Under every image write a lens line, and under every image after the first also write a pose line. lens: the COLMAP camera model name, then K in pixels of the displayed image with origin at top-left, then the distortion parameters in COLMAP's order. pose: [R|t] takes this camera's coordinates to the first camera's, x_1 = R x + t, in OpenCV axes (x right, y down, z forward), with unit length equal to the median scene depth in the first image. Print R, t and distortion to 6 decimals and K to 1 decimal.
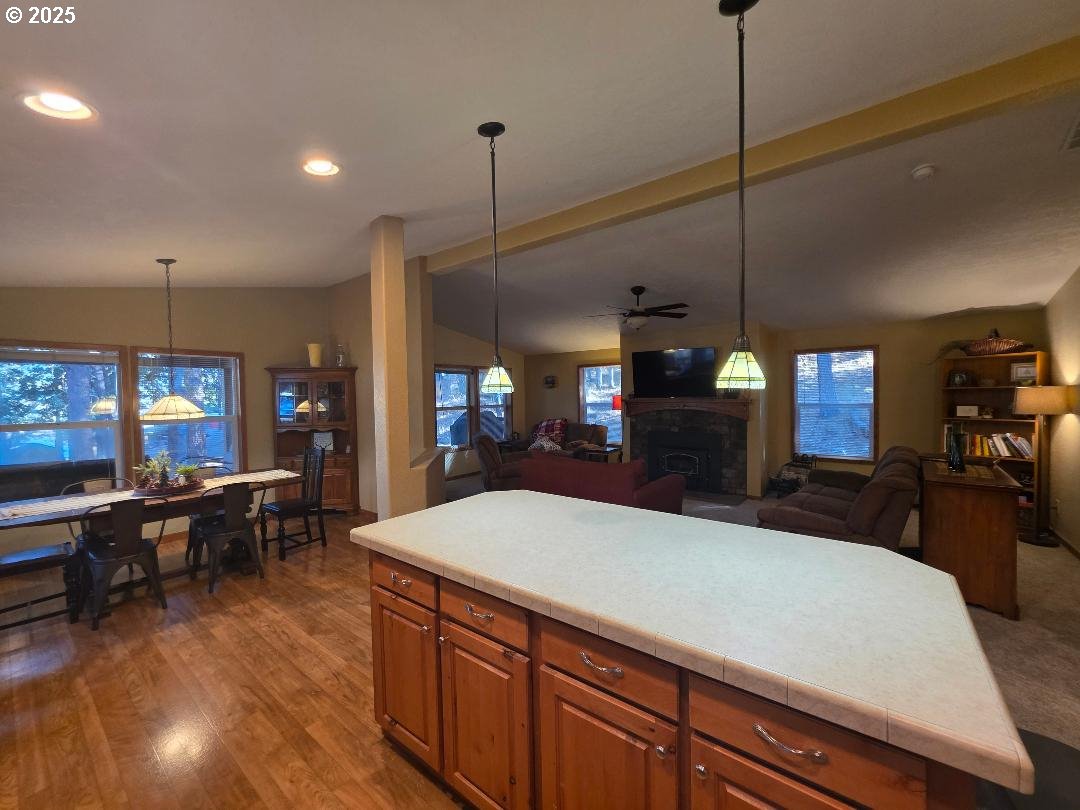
lens RADIAL K [[431.2, 0, 538.8], [0, 431.2, 405.8], [0, 0, 1]] dist [0.000919, -0.000098]
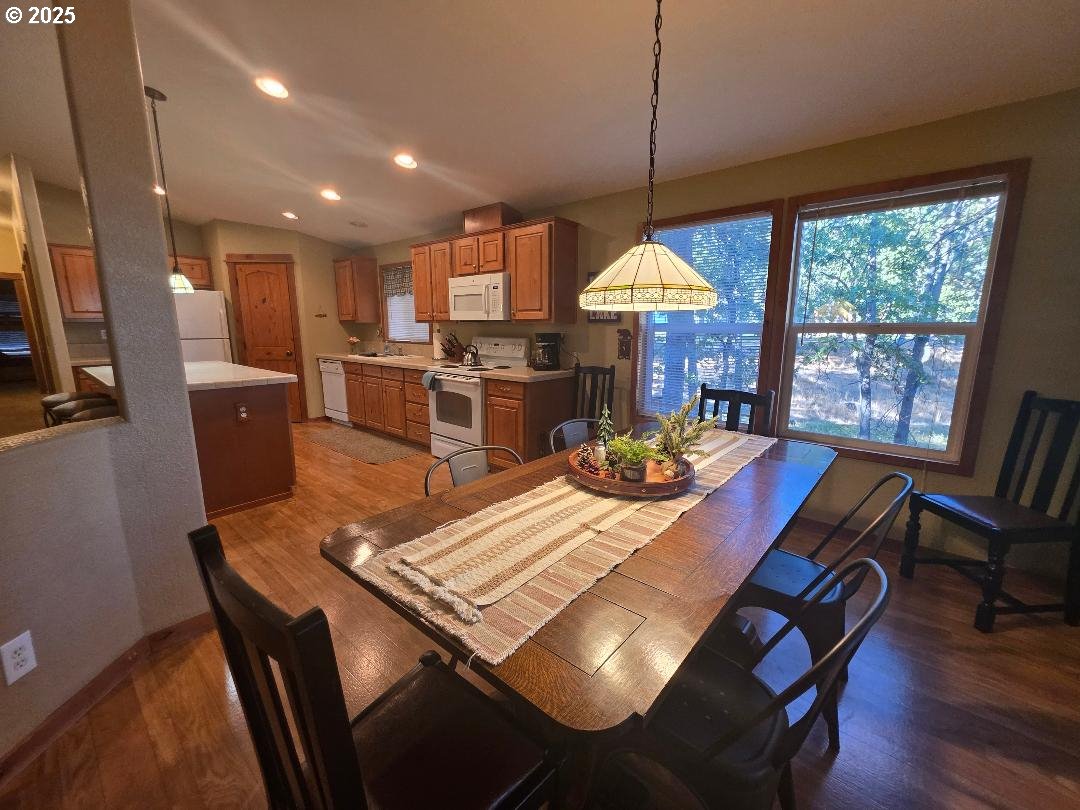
lens RADIAL K [[432.4, 0, 541.0], [0, 432.4, 403.5], [0, 0, 1]] dist [0.000929, -0.000114]
pose [[-0.999358, 0.008836, 0.034717, -0.505352], [0.015753, 0.978770, 0.204354, 0.018624], [-0.032174, 0.204769, -0.978281, 0.921662]]
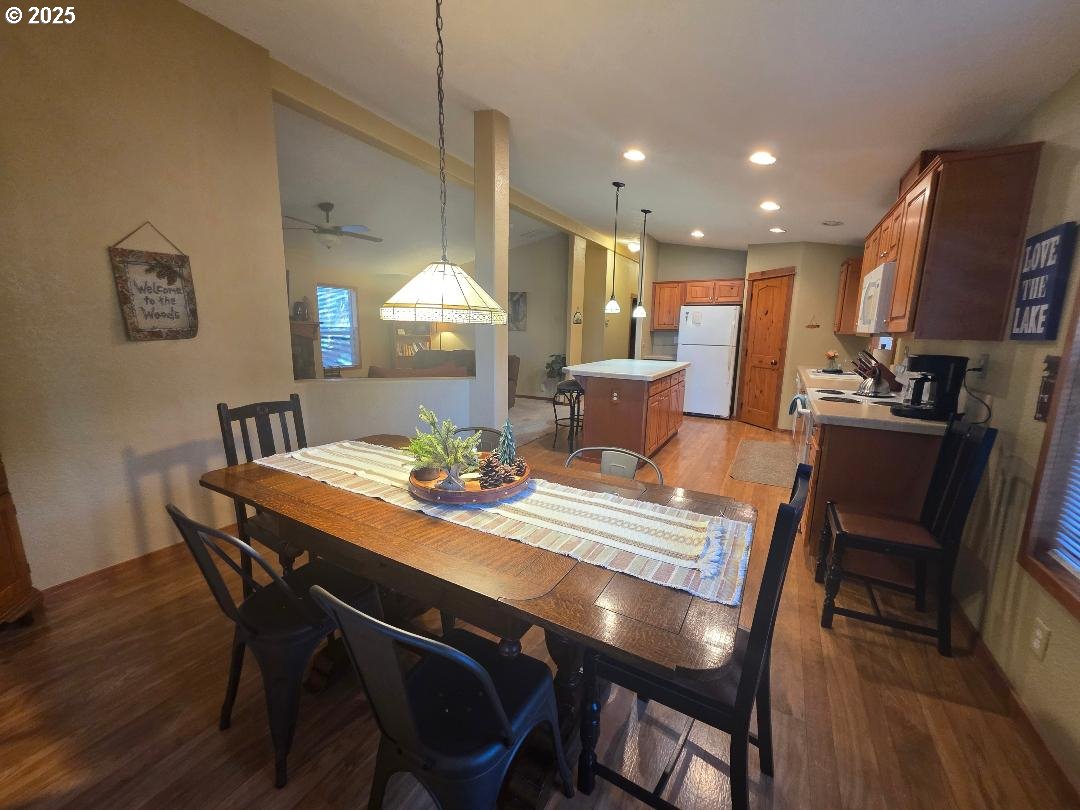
lens RADIAL K [[431.2, 0, 538.8], [0, 431.2, 405.8], [0, 0, 1]] dist [0.000919, -0.000098]
pose [[-0.160029, -0.159134, 0.974201, -0.838135], [0.012265, 0.986523, 0.163161, 0.026867], [-0.987036, 0.038059, -0.155920, 0.645853]]
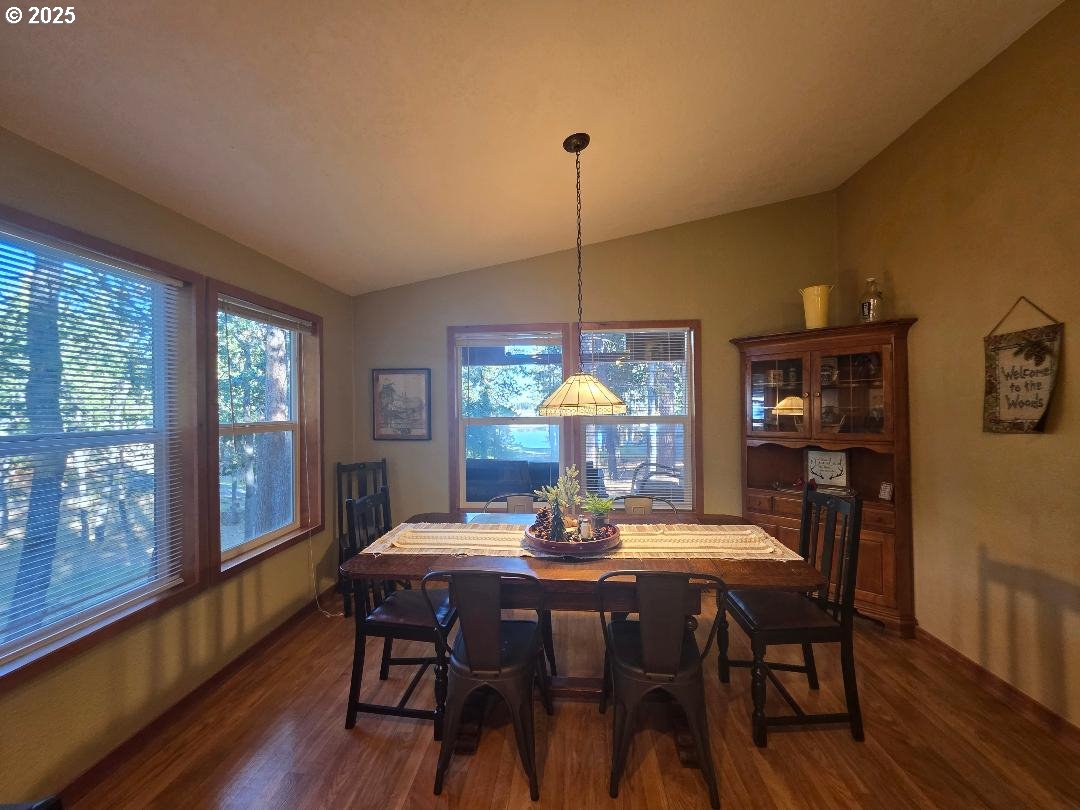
lens RADIAL K [[432.4, 0, 541.0], [0, 432.4, 403.5], [0, 0, 1]] dist [0.000929, -0.000114]
pose [[0.557973, 0.002185, -0.829856, -0.263635], [-0.016492, 0.999828, -0.008456, 0.012361], [0.829695, 0.018404, 0.557913, 0.418478]]
